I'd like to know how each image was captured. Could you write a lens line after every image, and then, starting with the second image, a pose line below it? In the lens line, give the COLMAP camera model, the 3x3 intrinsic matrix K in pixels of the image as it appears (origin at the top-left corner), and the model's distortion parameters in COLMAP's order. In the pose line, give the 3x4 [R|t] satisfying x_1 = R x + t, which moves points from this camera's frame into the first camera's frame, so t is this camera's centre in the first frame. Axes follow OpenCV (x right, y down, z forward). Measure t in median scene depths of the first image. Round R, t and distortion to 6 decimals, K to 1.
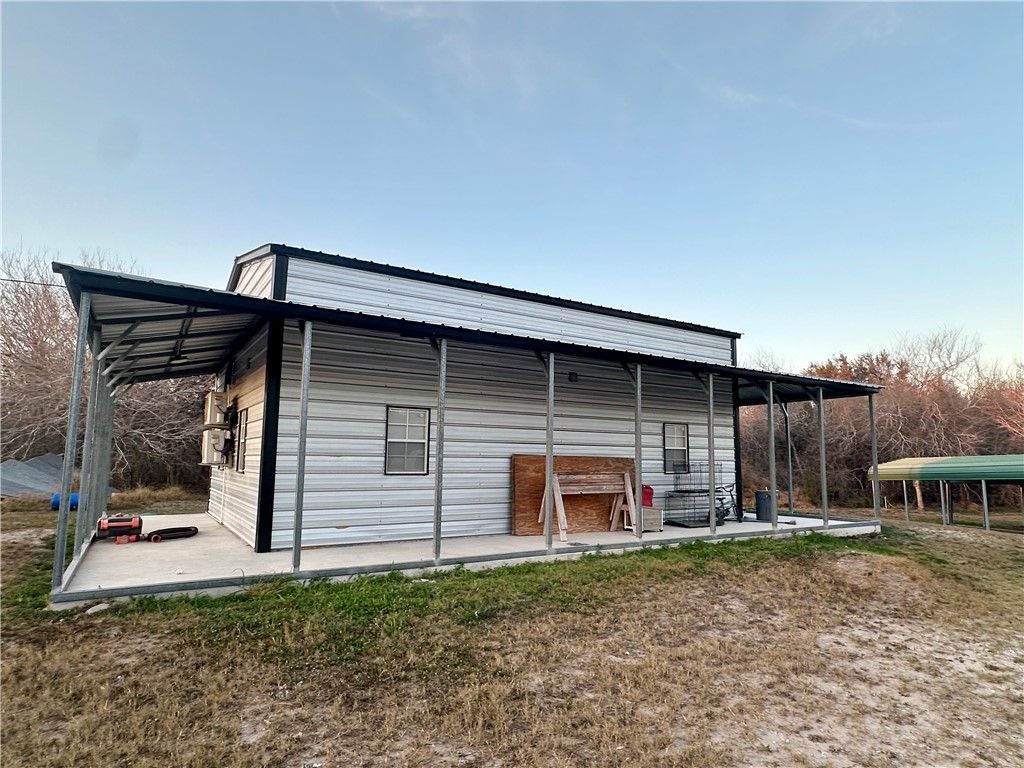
lens RADIAL K [[593.1, 0, 512.6], [0, 593.1, 381.0], [0, 0, 1]] dist [0.006811, 0.000232]
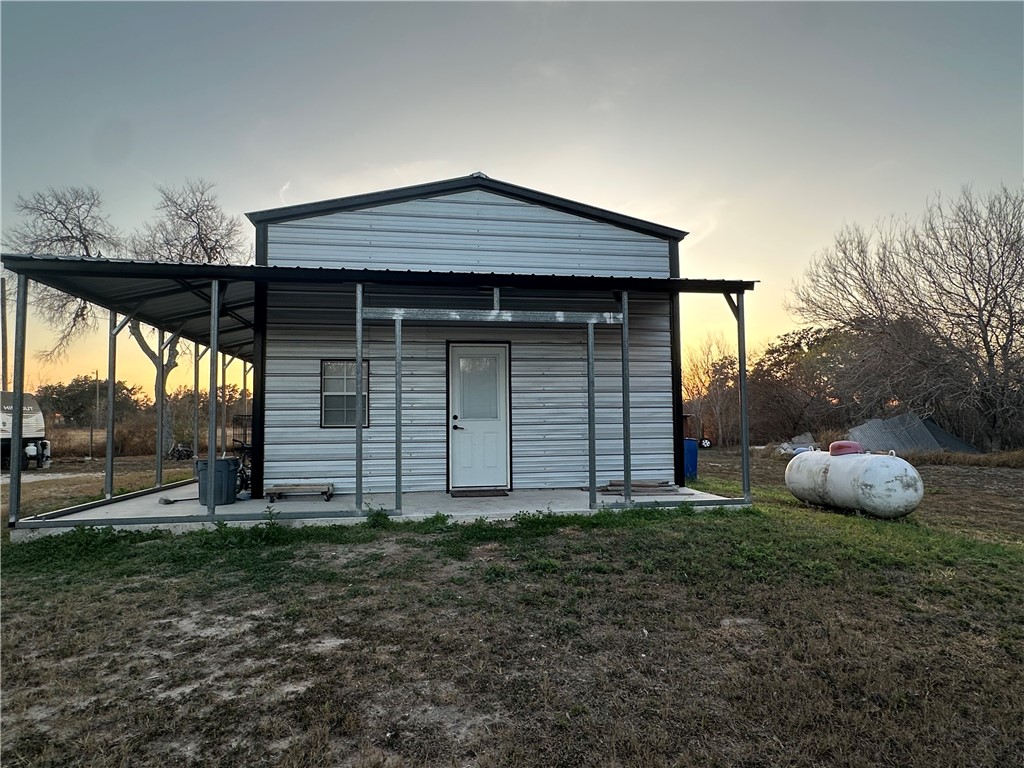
lens RADIAL K [[558.3, 0, 511.8], [0, 558.3, 388.8], [0, 0, 1]] dist [-0.005048, -0.000030]
pose [[0.917812, -0.035865, -0.395392, 0.438511], [0.071962, 0.994443, 0.076840, 0.041502], [0.390439, -0.098978, 0.915293, 0.265220]]
